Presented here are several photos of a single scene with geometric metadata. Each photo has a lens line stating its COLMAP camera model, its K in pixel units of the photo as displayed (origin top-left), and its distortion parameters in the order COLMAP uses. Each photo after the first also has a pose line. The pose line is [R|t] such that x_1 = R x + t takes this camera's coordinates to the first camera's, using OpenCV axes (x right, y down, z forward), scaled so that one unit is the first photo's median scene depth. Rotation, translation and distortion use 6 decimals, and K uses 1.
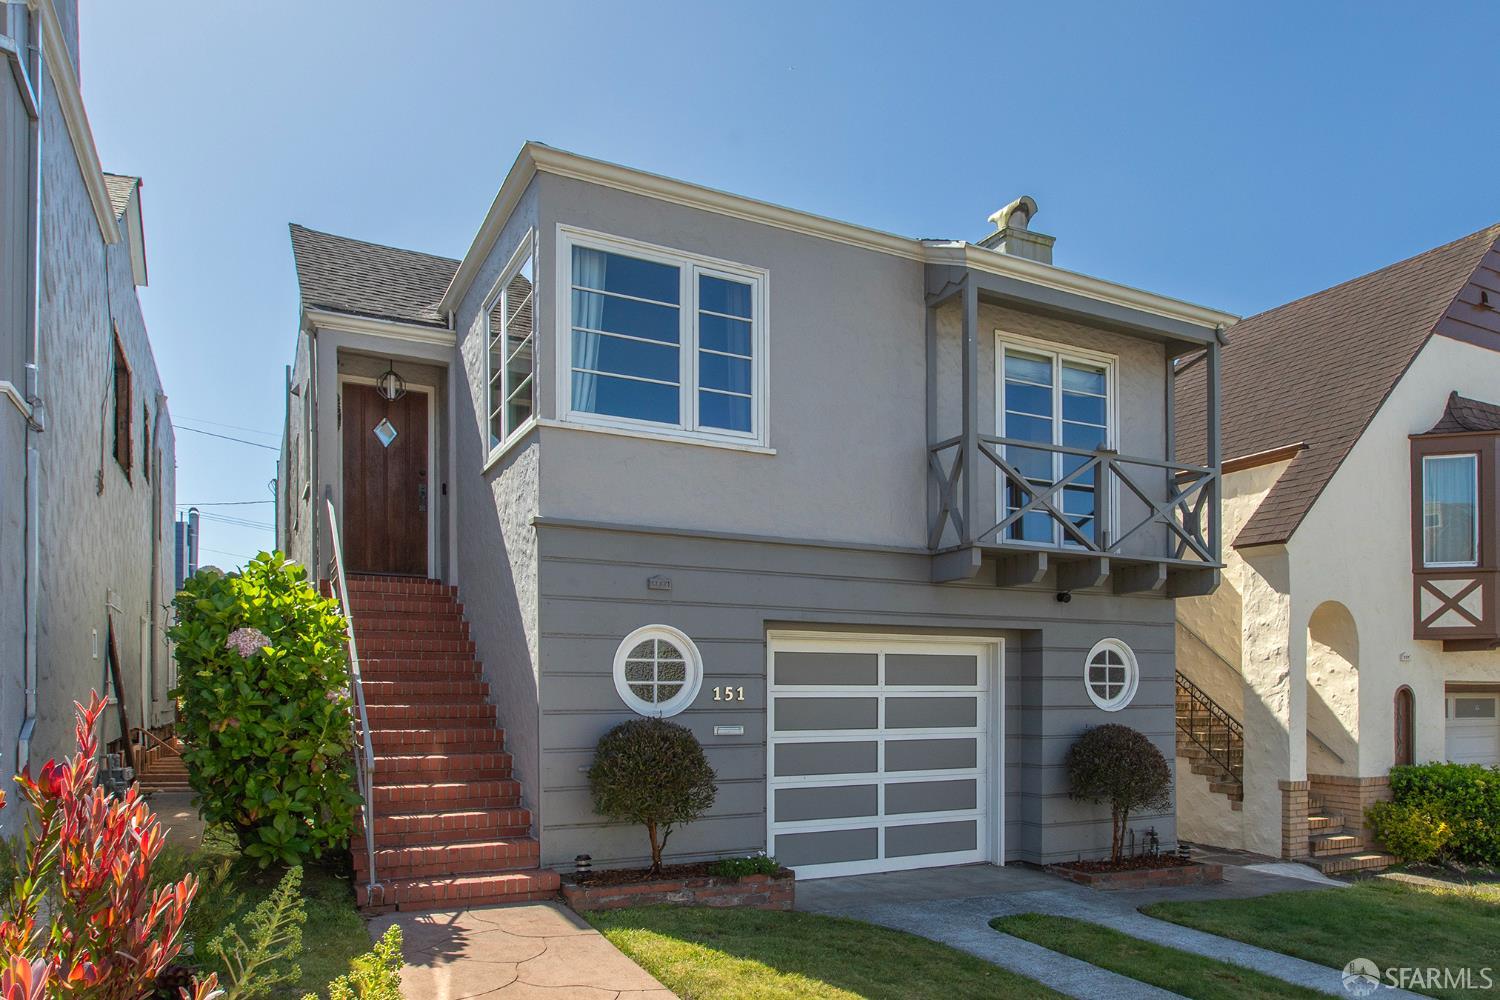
lens RADIAL K [[678.0, 0, 762.2], [0, 678.0, 494.5], [0, 0, 1]] dist [-0.001884, 0.000618]
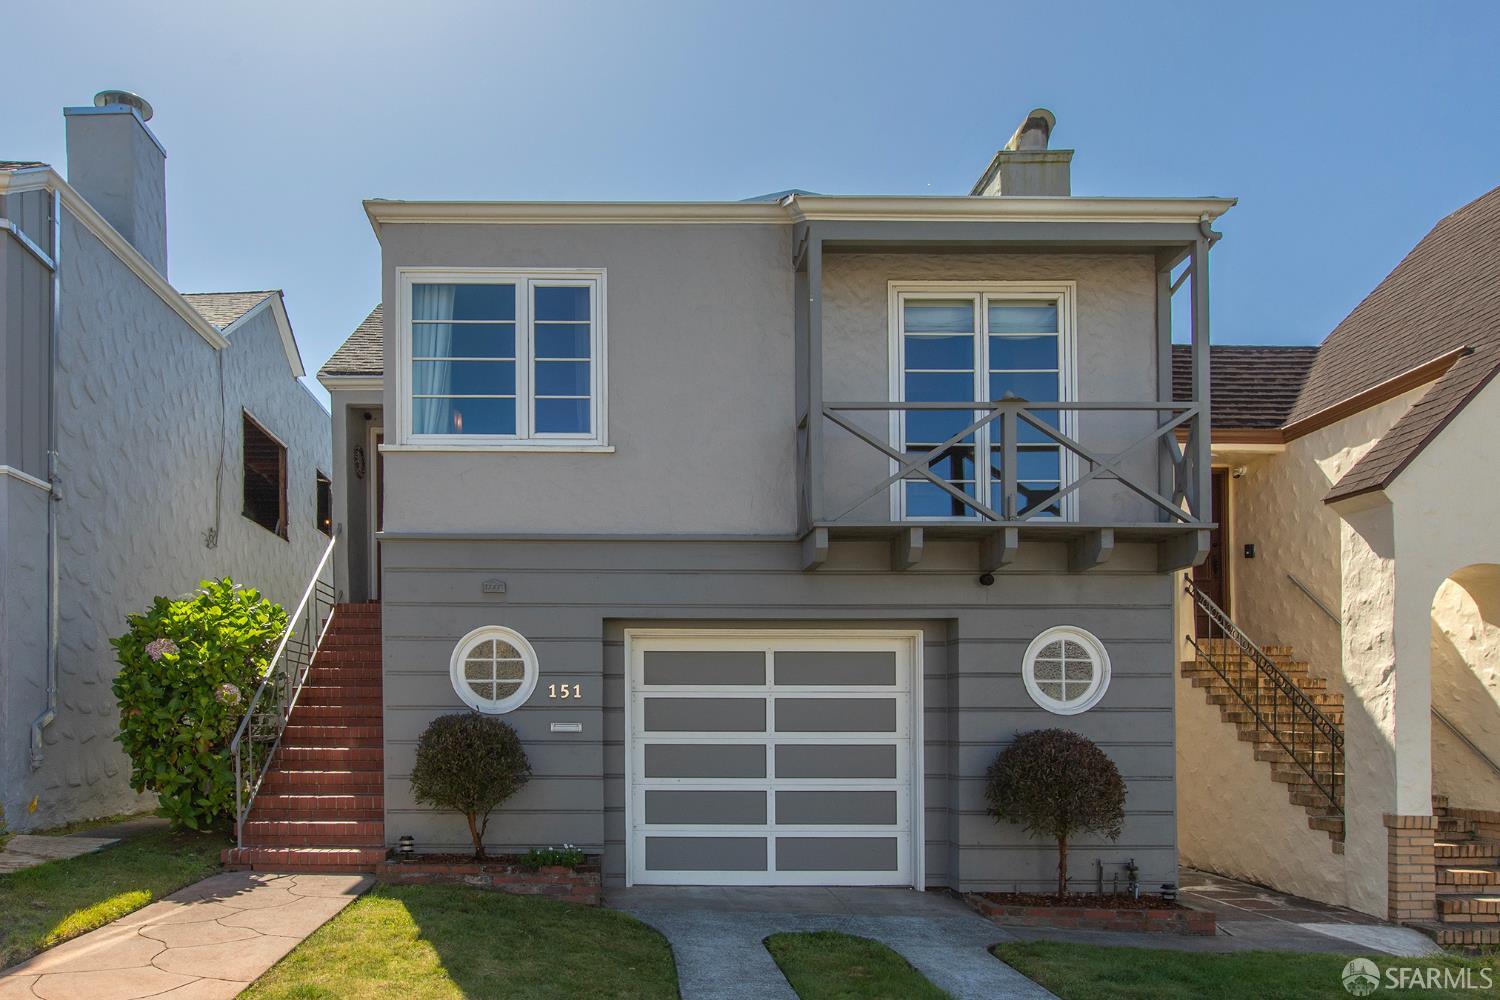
lens RADIAL K [[717.9, 0, 739.8], [0, 717.9, 506.6], [0, 0, 1]] dist [0.001331, -0.001183]
pose [[0.941185, -0.094711, -0.324347, 0.490964], [0.093365, 0.995436, -0.019746, 0.054727], [0.324737, -0.011698, 0.945732, 0.060230]]
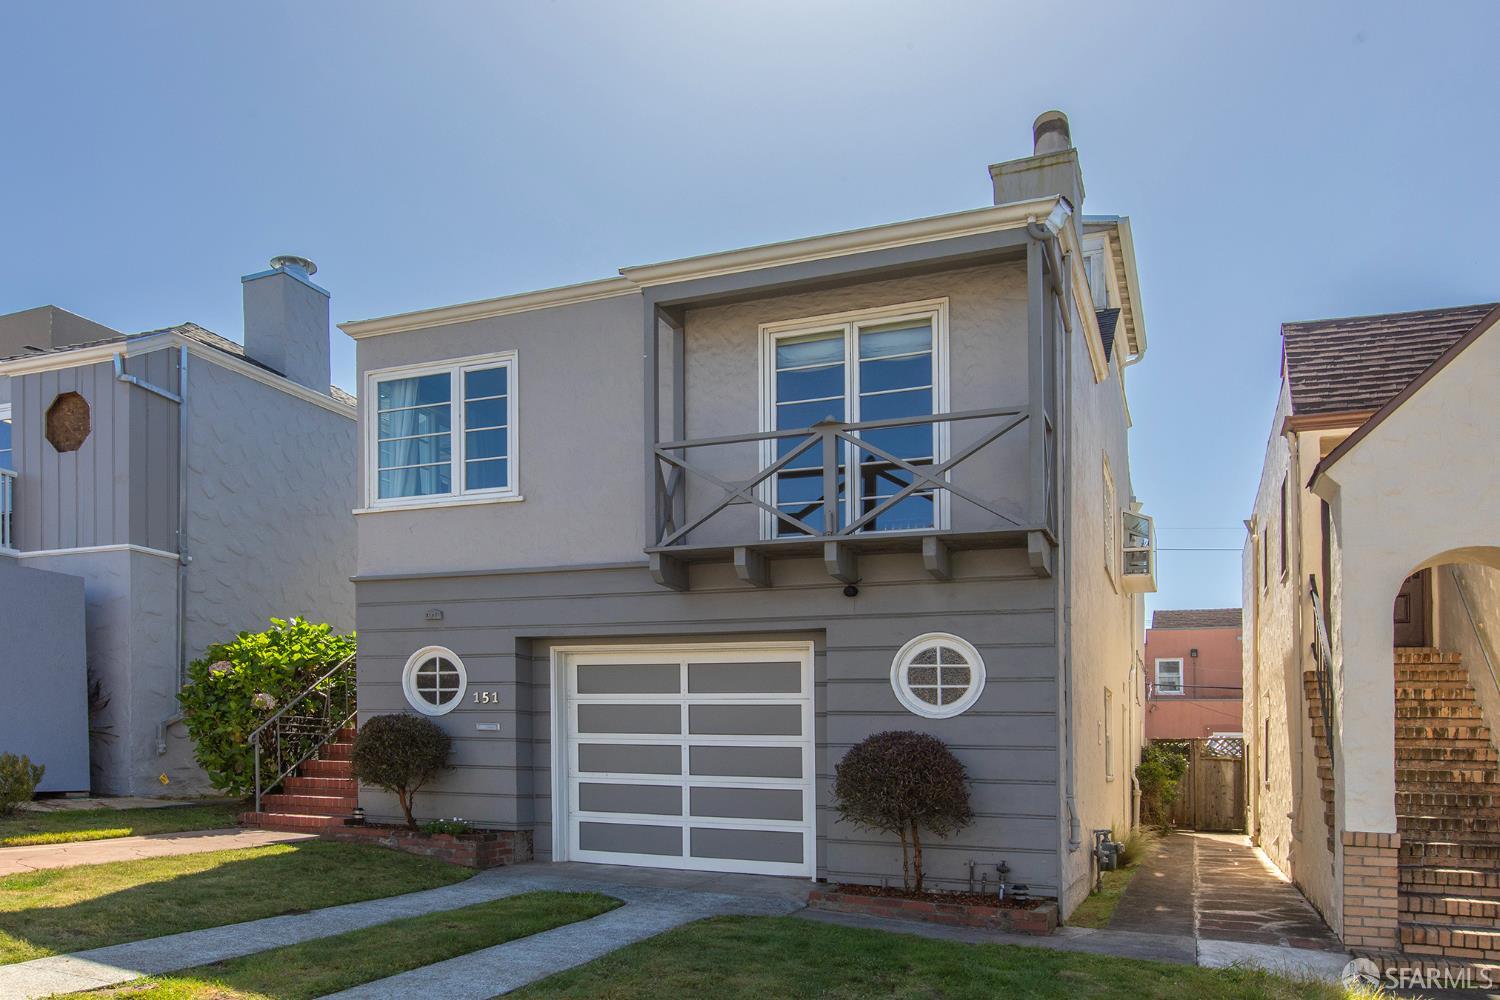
lens RADIAL K [[671.4, 0, 715.1], [0, 671.4, 533.7], [0, 0, 1]] dist [-0.000880, -0.000252]
pose [[0.821478, -0.157679, -0.548006, 0.880250], [0.150791, 0.986868, -0.057913, 0.112088], [0.549941, -0.035060, 0.834467, 0.178371]]
